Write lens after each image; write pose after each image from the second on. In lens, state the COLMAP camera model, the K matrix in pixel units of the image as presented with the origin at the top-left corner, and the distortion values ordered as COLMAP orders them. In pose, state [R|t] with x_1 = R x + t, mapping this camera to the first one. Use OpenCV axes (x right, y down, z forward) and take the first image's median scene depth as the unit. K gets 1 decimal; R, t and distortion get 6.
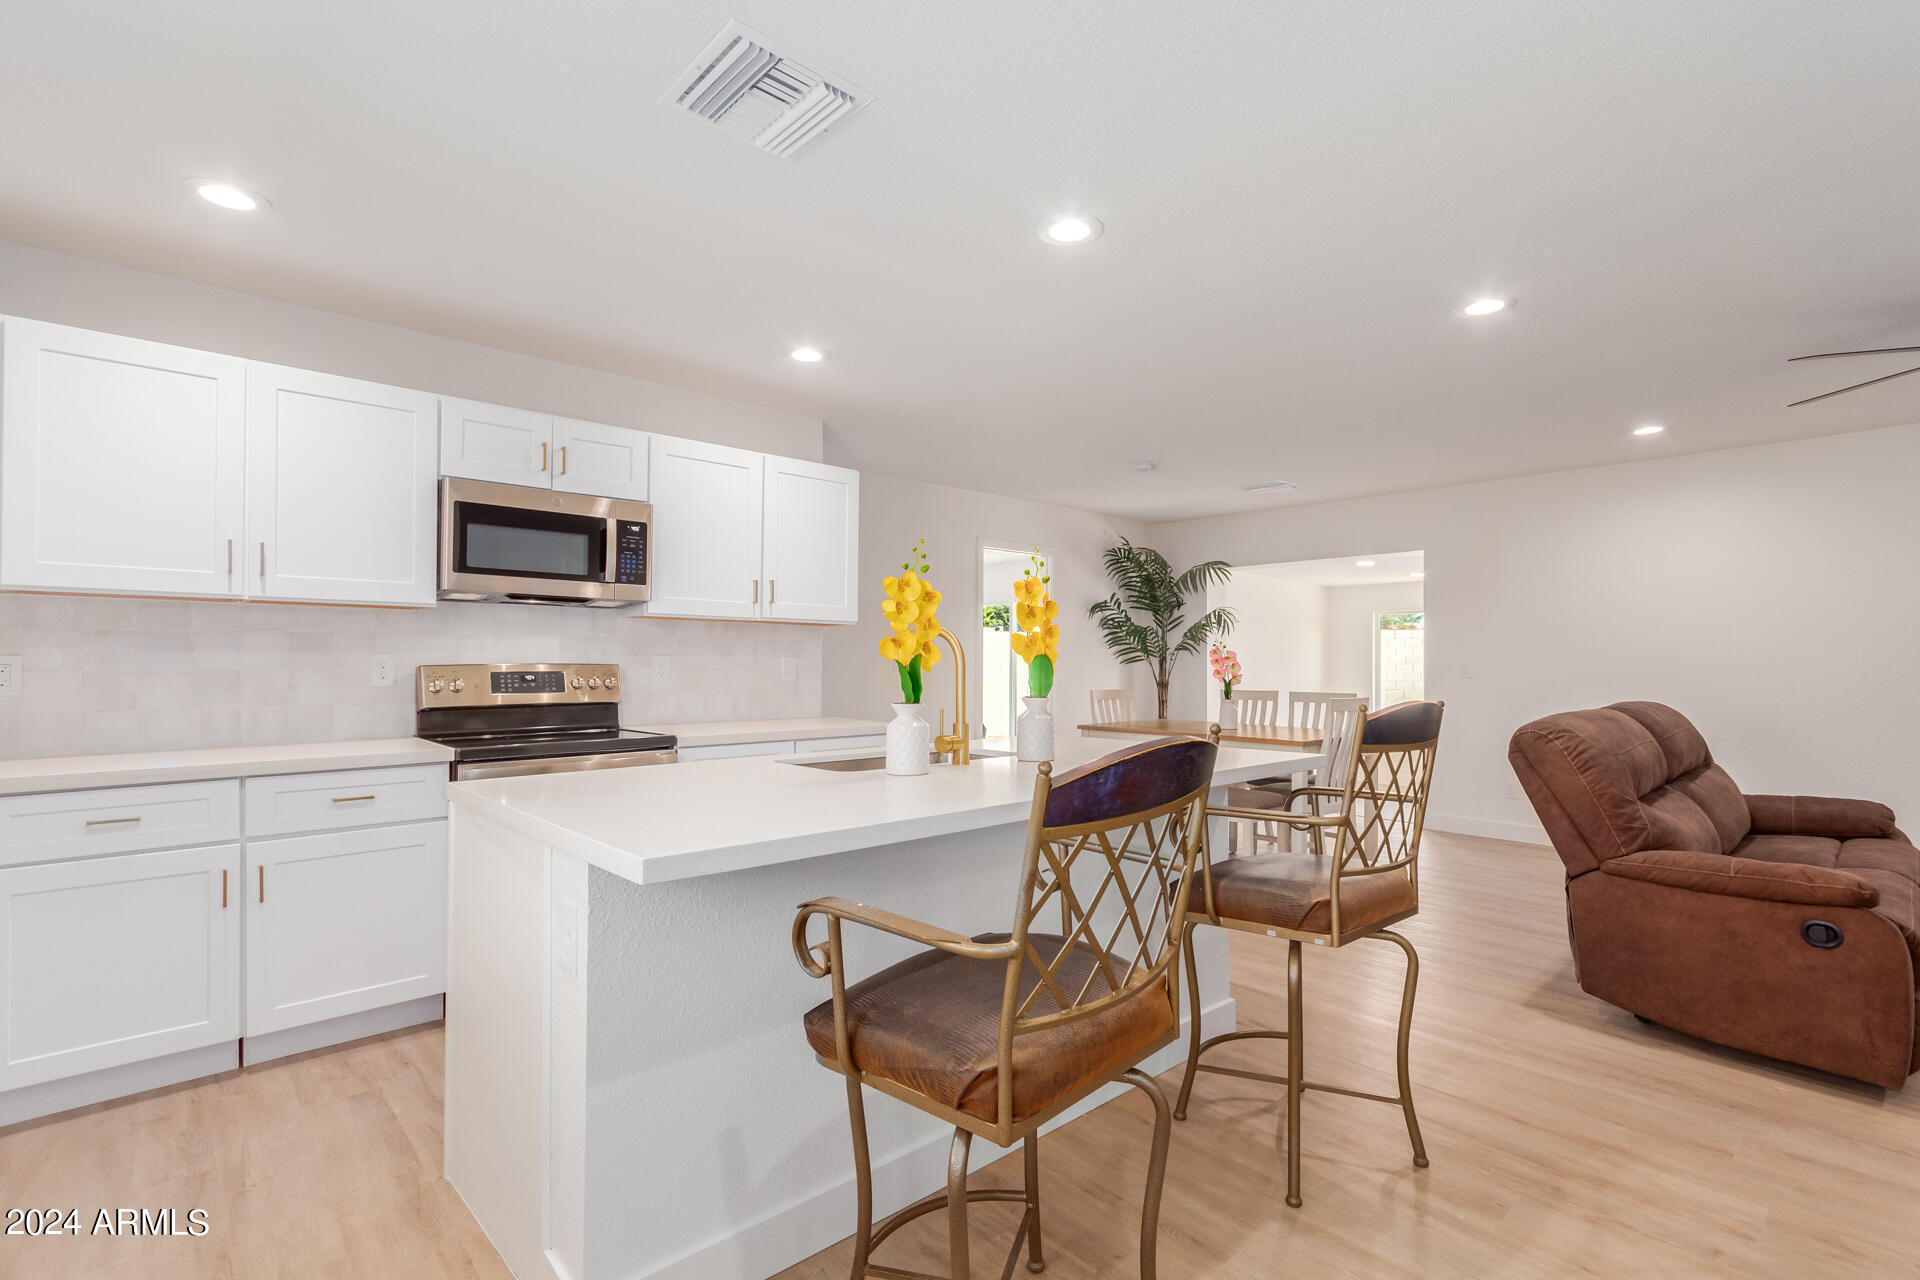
lens RADIAL K [[902.4, 0, 1009.6], [0, 902.4, 631.6], [0, 0, 1]] dist [0.024159, 0.000275]
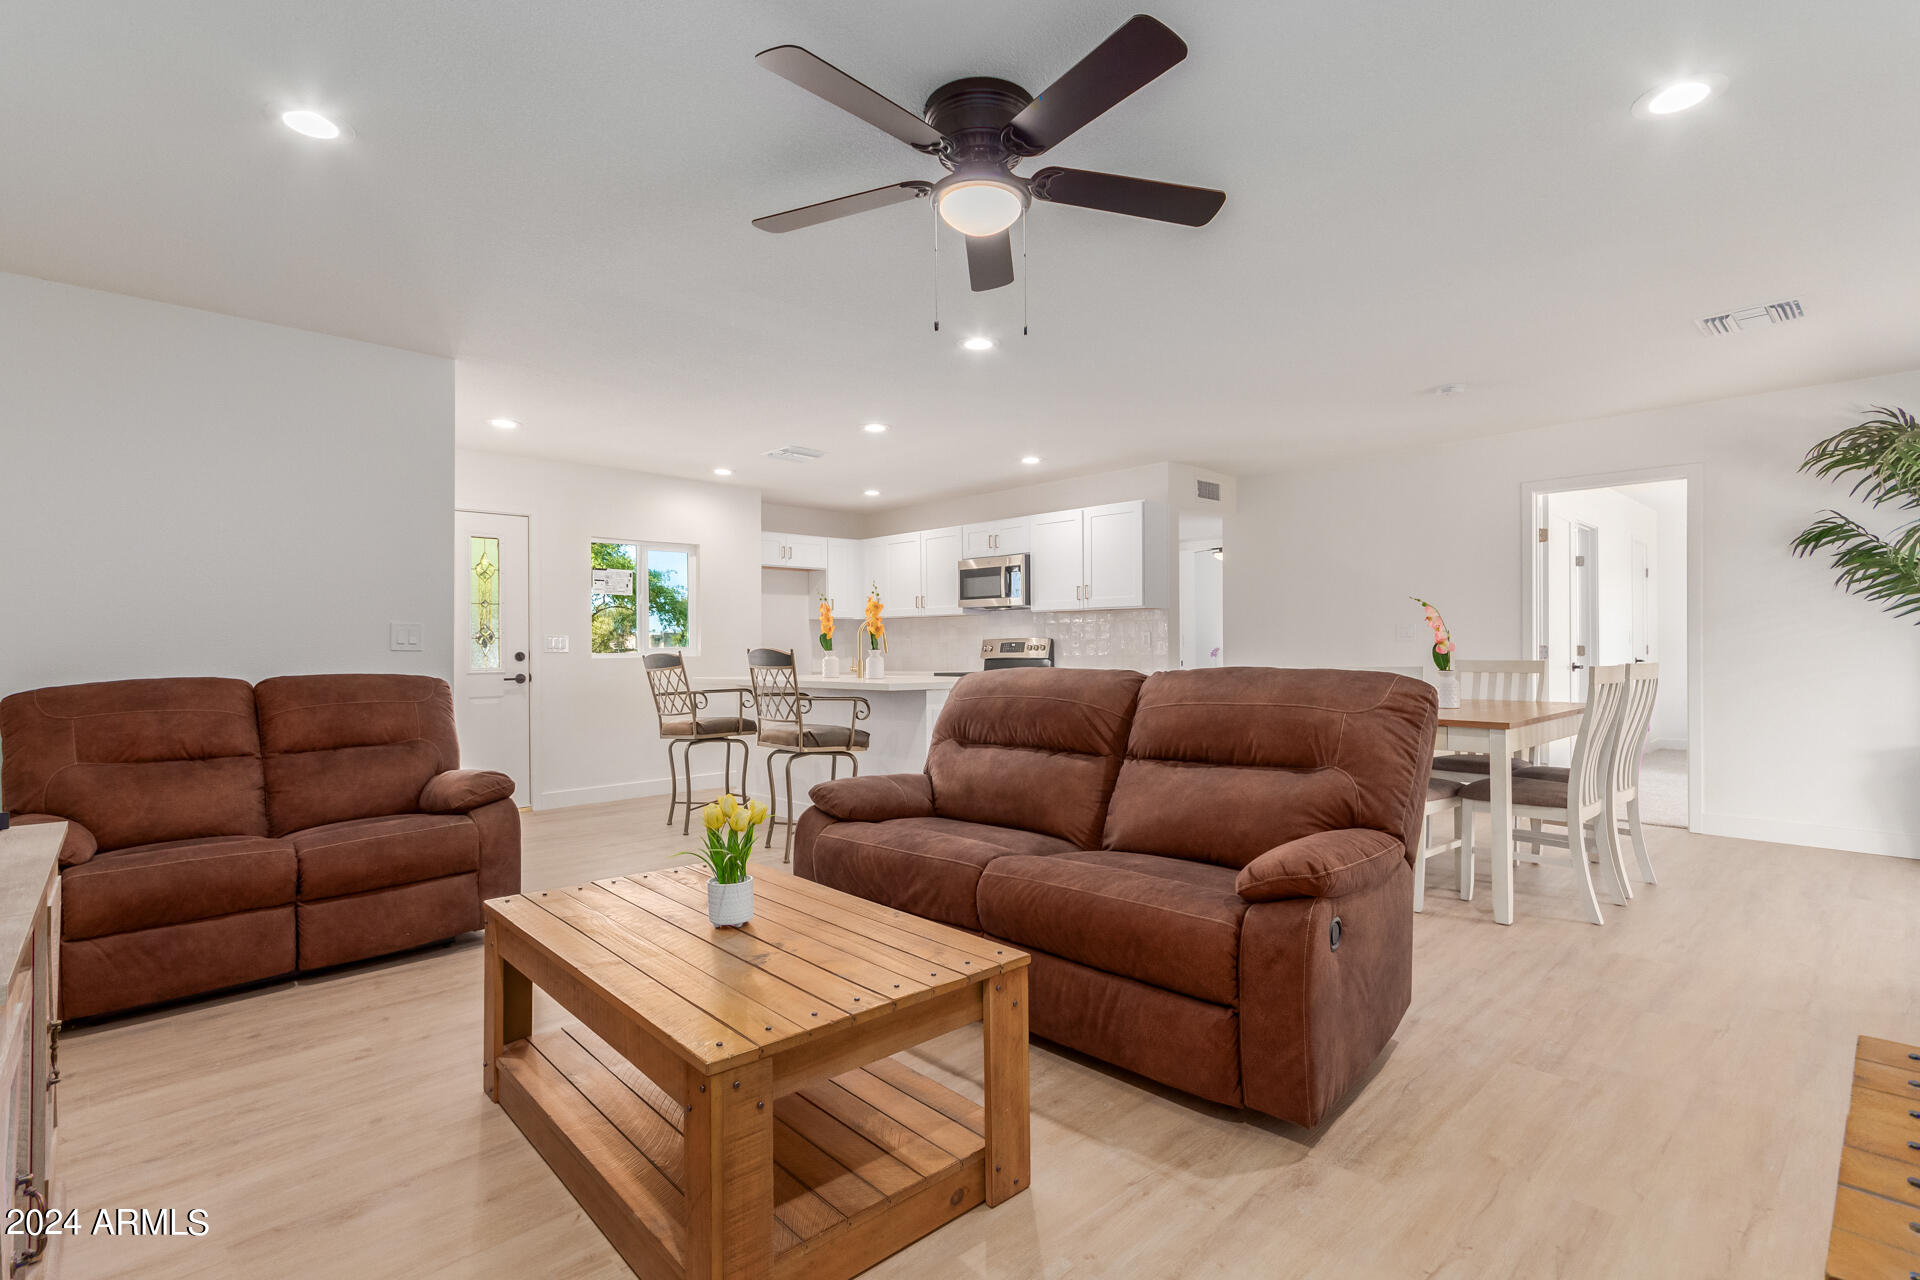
lens RADIAL K [[912.2, 0, 954.9], [0, 912.2, 649.2], [0, 0, 1]] dist [0.000481, 0.001206]
pose [[-0.031897, 0.001927, -0.999489, 1.553188], [0.041859, 0.999123, 0.000591, 0.053318], [0.998614, -0.041819, -0.031950, 0.920424]]
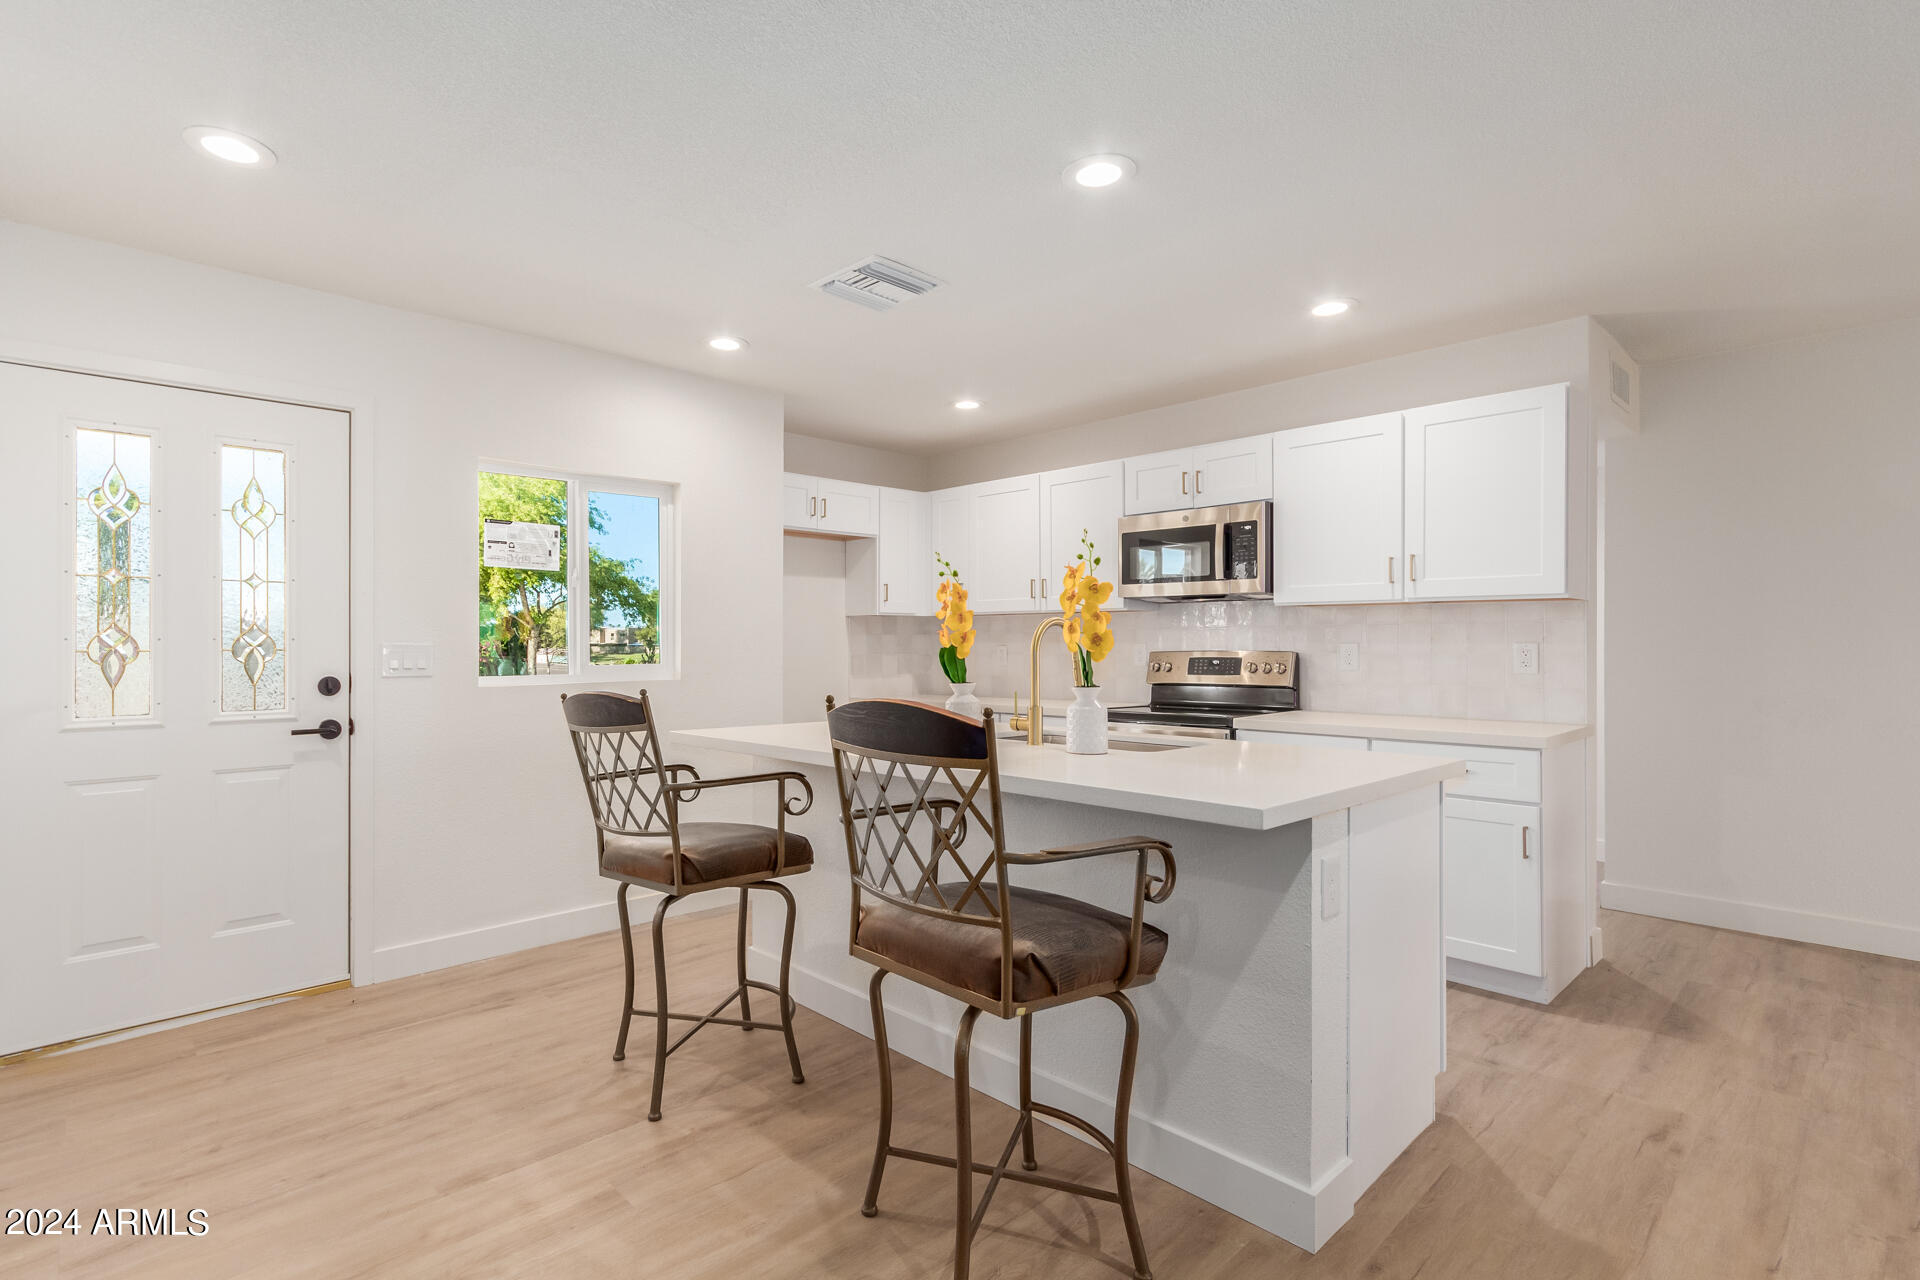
lens RADIAL K [[917.4, 0, 912.5], [0, 917.4, 649.0], [0, 0, 1]] dist [0.000150, 0.000169]
pose [[-0.040902, 0.004754, -0.999152, 0.707109], [0.034693, 0.999392, 0.003335, 0.014731], [0.998561, -0.034527, -0.041042, 0.637399]]
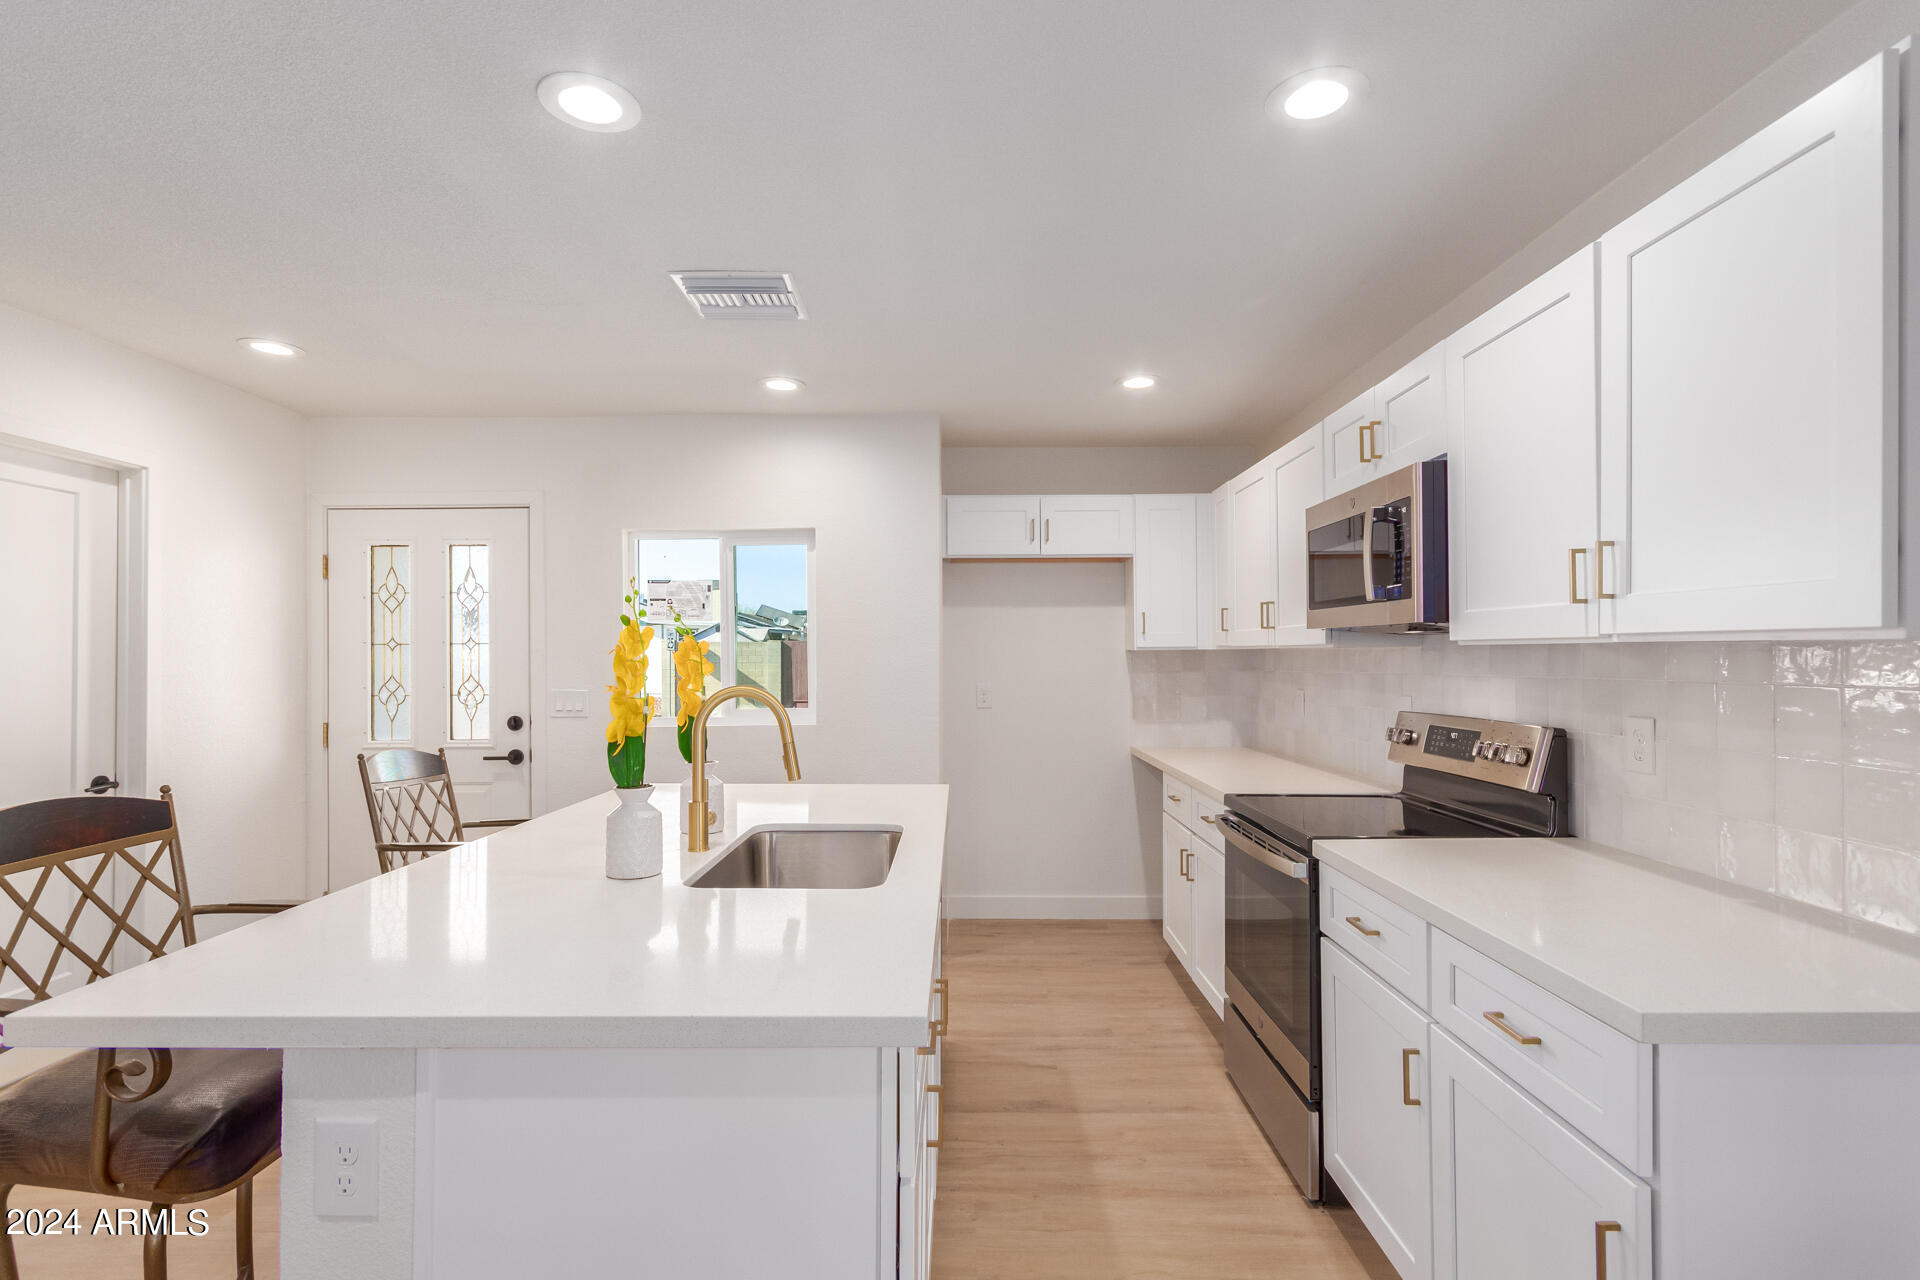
lens RADIAL K [[912.2, 0, 954.9], [0, 912.2, 649.2], [0, 0, 1]] dist [0.000481, 0.001206]
pose [[-0.712112, -0.003646, -0.702056, 0.253334], [0.028143, 0.999034, -0.033735, -0.004056], [0.701501, -0.043781, -0.711322, 1.223106]]
